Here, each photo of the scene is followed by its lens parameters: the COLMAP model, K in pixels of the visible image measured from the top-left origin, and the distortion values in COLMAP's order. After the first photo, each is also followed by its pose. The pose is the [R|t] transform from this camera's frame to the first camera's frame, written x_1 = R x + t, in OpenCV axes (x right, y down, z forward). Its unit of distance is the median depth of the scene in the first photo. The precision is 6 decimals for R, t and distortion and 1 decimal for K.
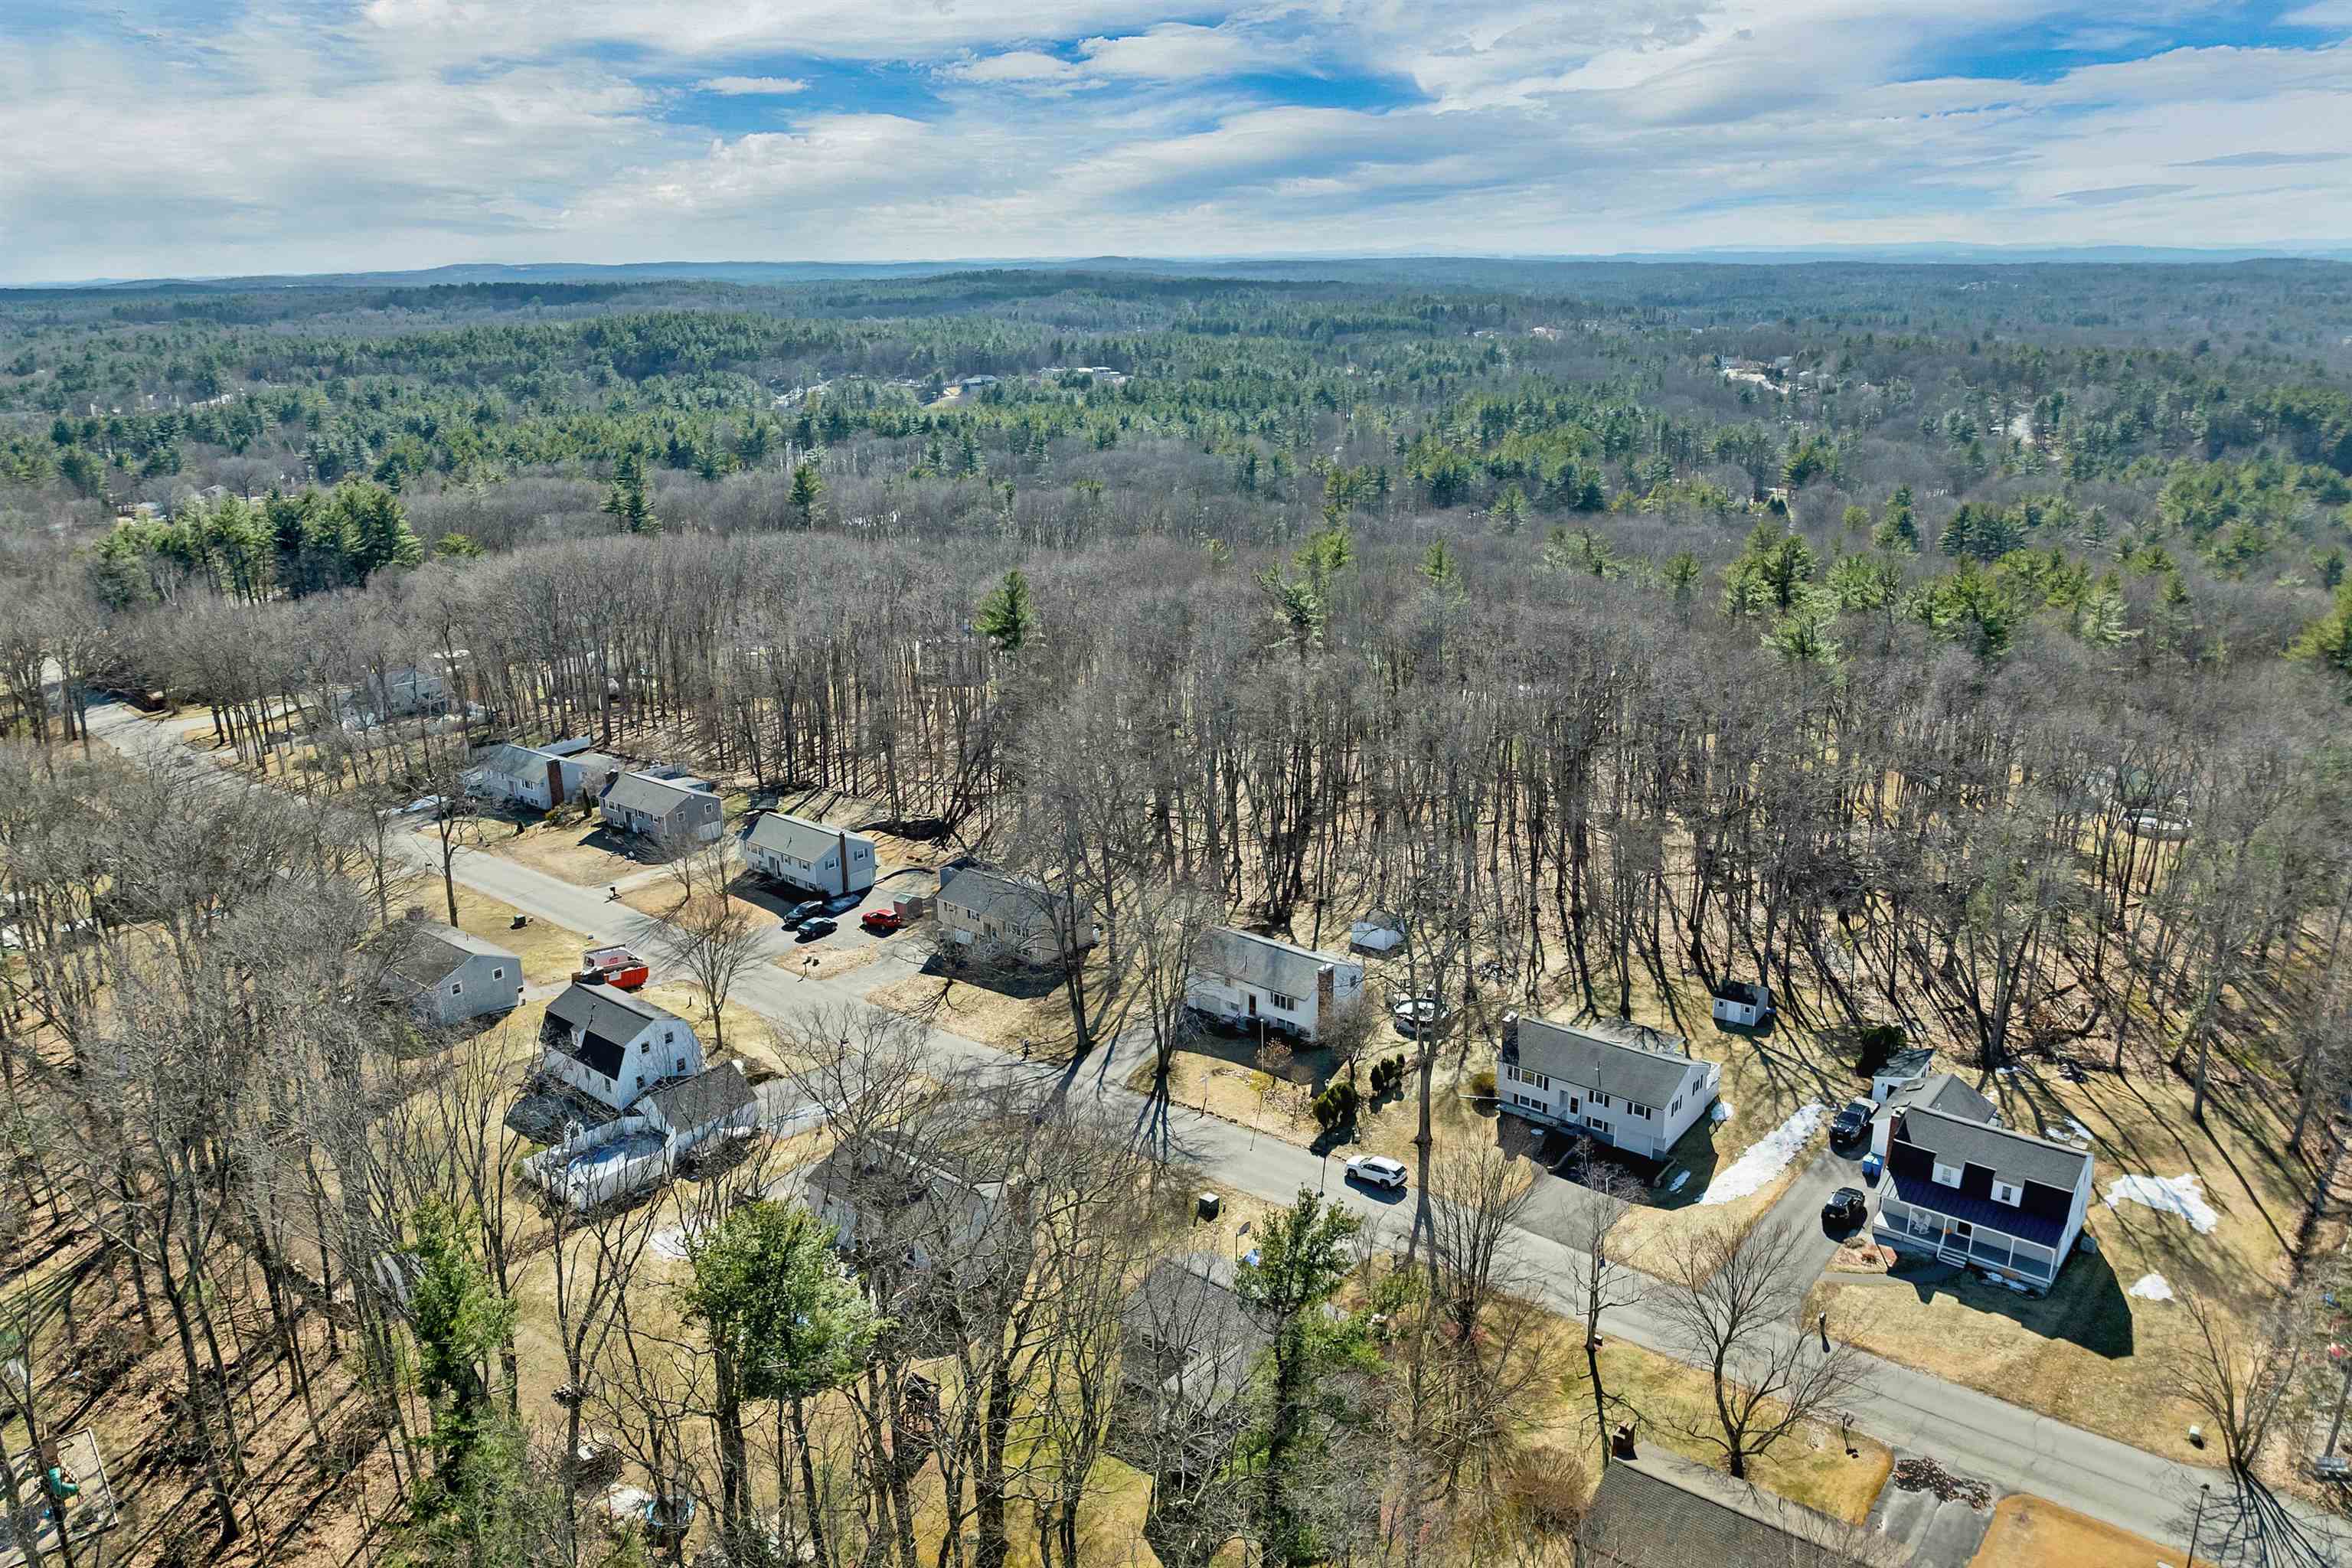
lens RADIAL K [[1695.7, 0, 1189.7], [0, 1695.7, 786.3], [0, 0, 1]] dist [-0.030280, -0.002632]
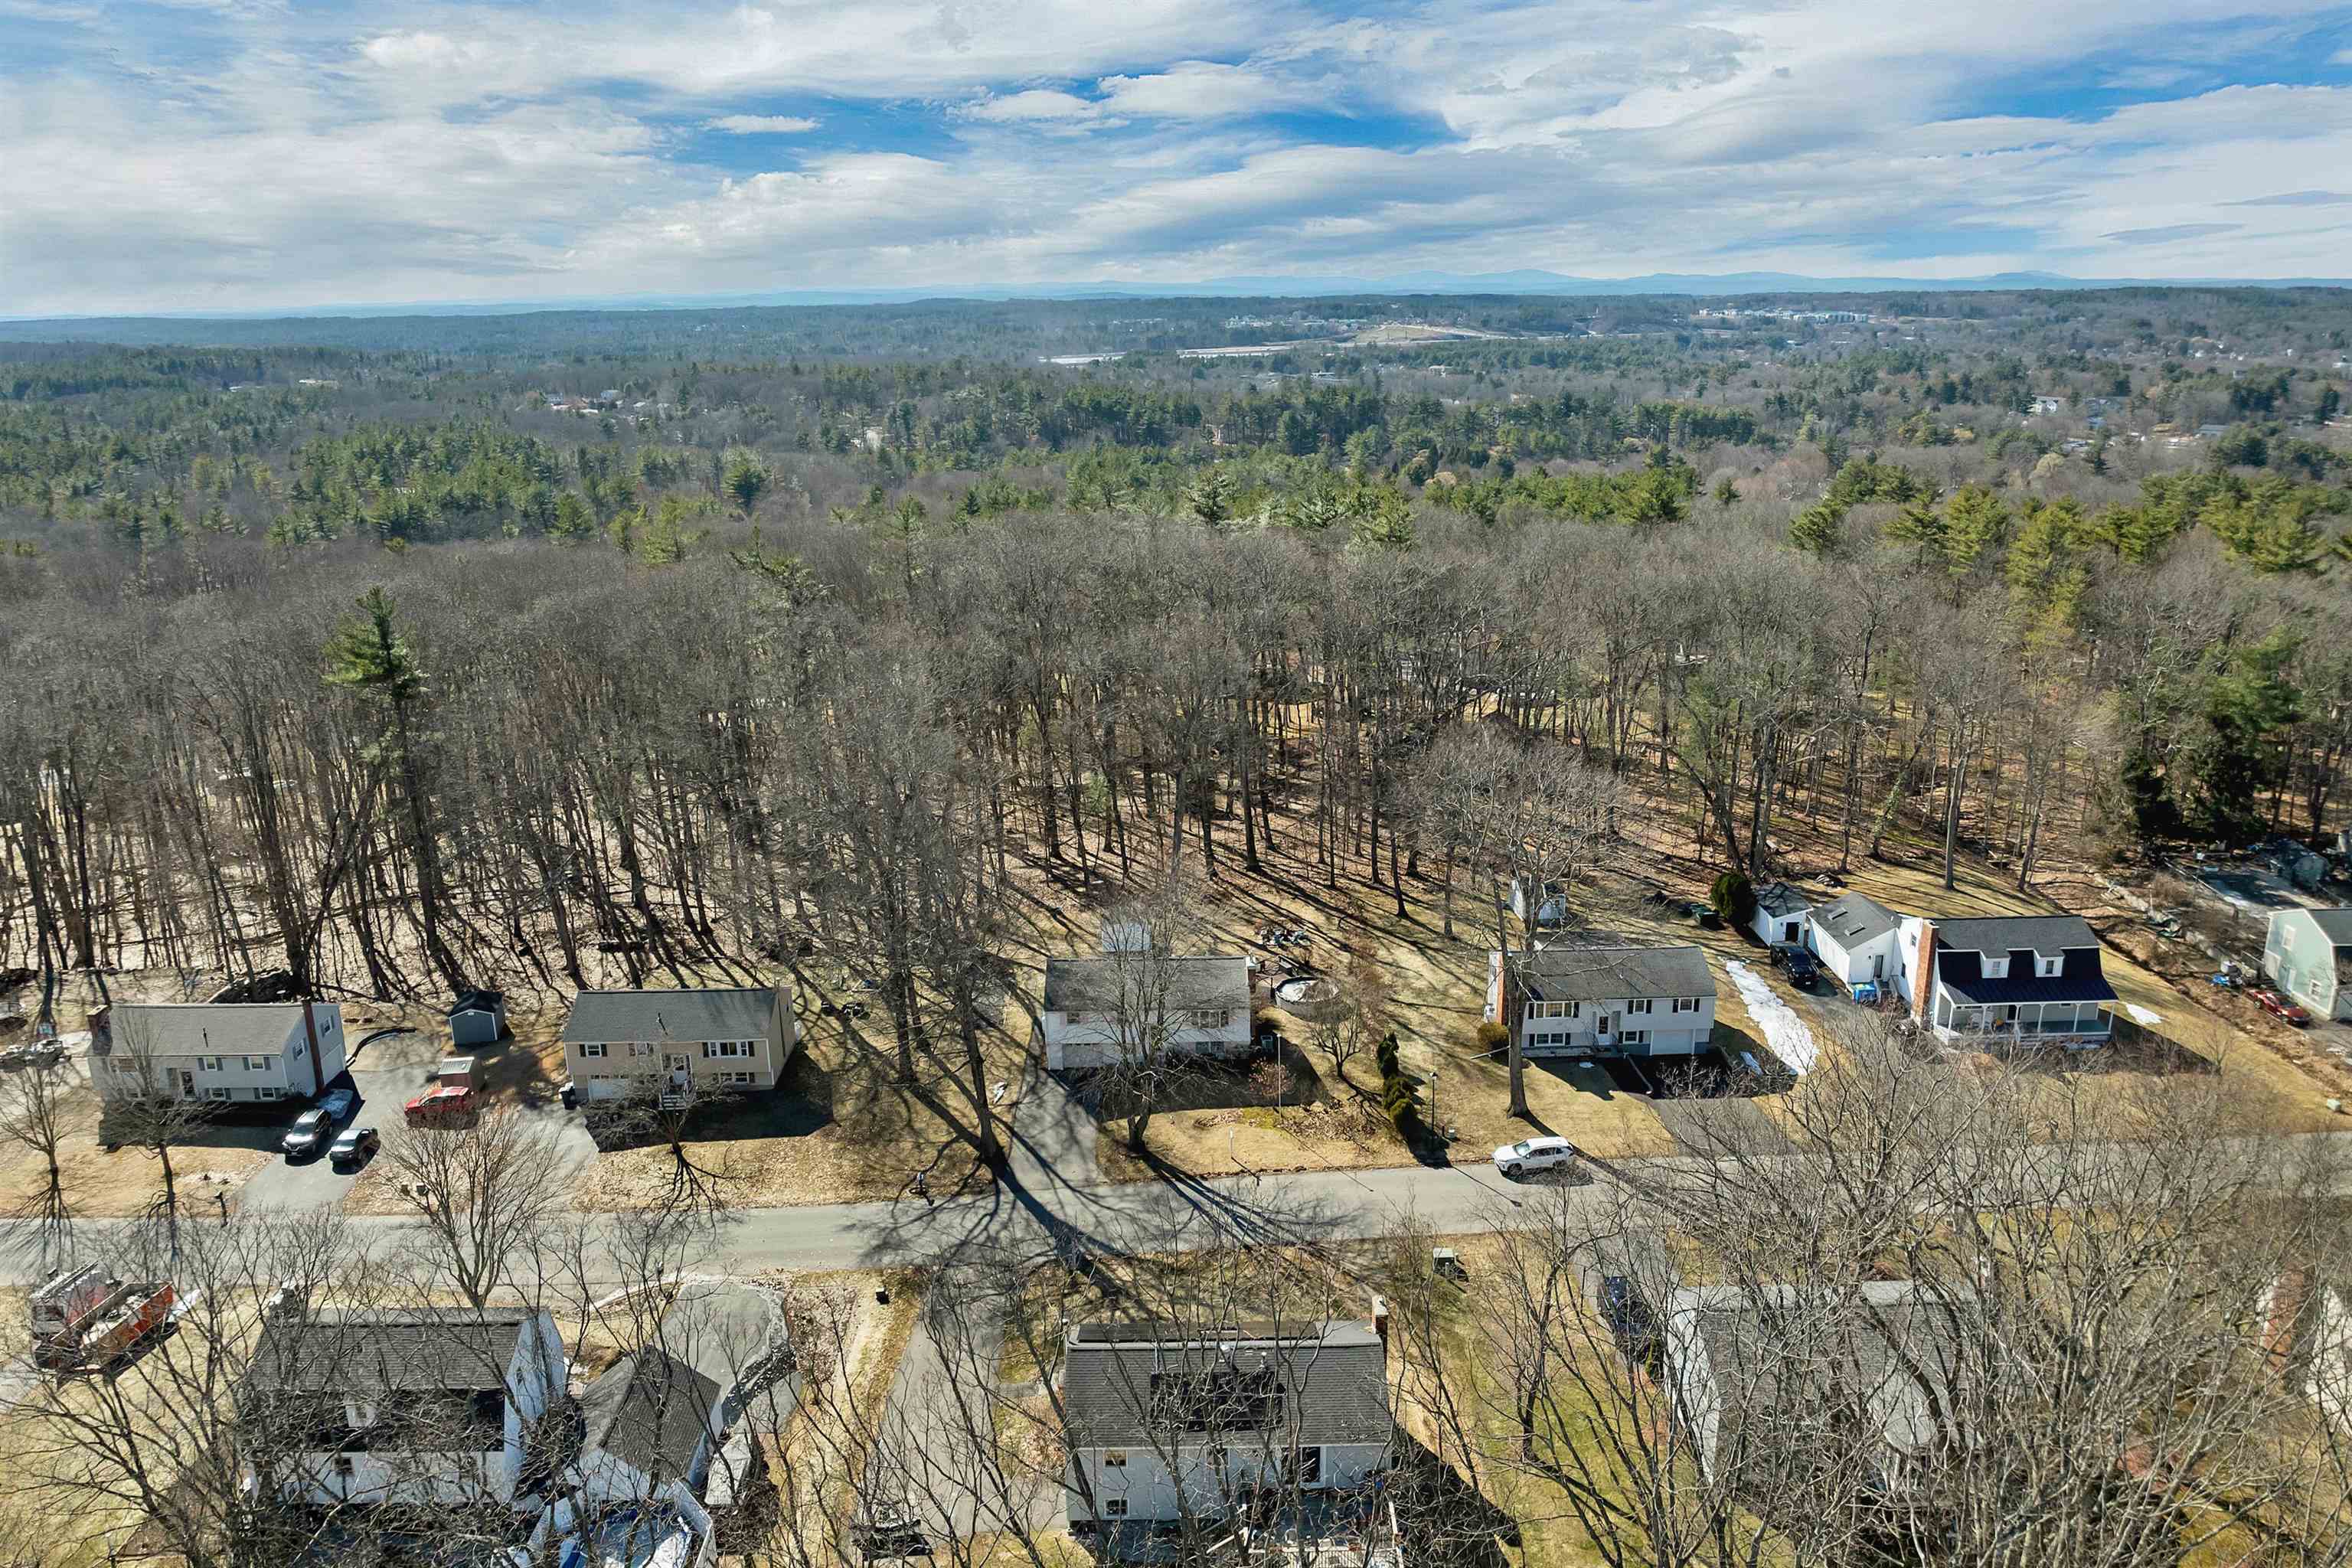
lens RADIAL K [[1695.7, 0, 1189.7], [0, 1695.7, 786.3], [0, 0, 1]] dist [-0.030280, -0.002632]
pose [[0.767899, -0.181604, 0.614289, -0.464807], [0.198083, 0.979290, 0.041894, -0.015525], [-0.609175, 0.089510, 0.787968, 0.415159]]
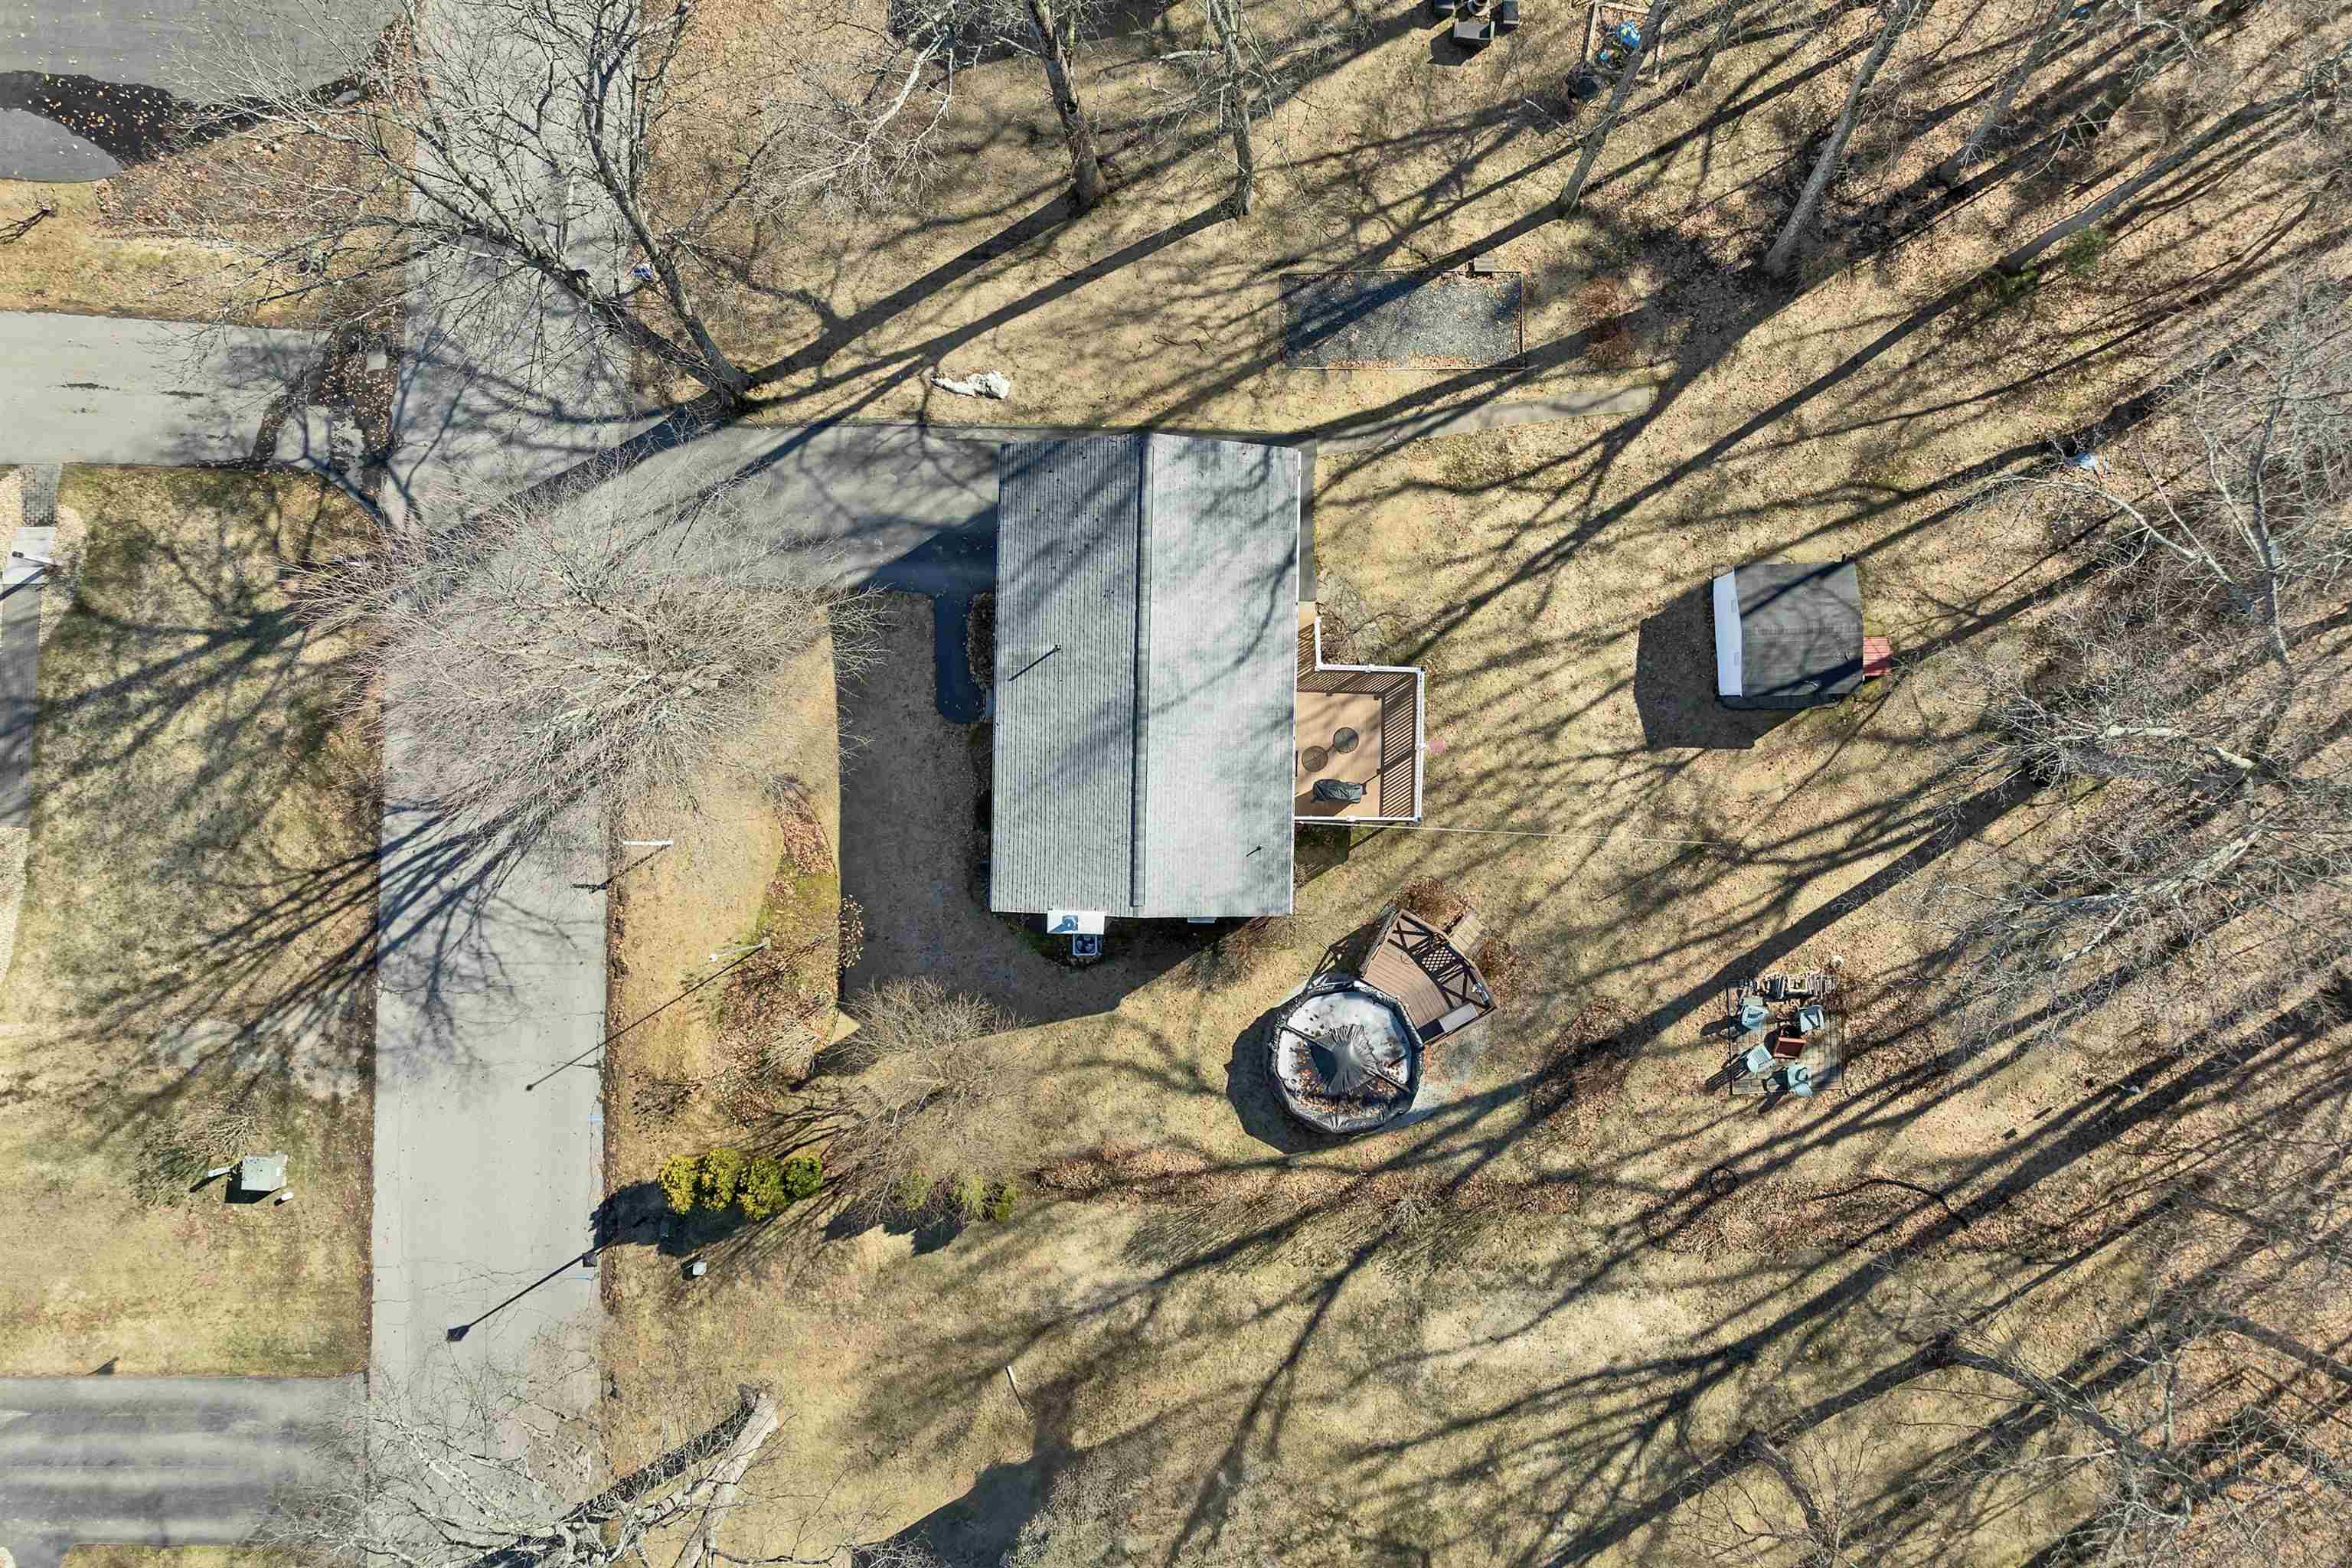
lens RADIAL K [[1695.7, 0, 1189.7], [0, 1695.7, 786.3], [0, 0, 1]] dist [-0.030280, -0.002632]
pose [[0.618350, 0.785874, 0.006696, 0.056001], [-0.236255, 0.177754, 0.955294, -0.237896], [0.749551, -0.592288, 0.295581, 1.006991]]
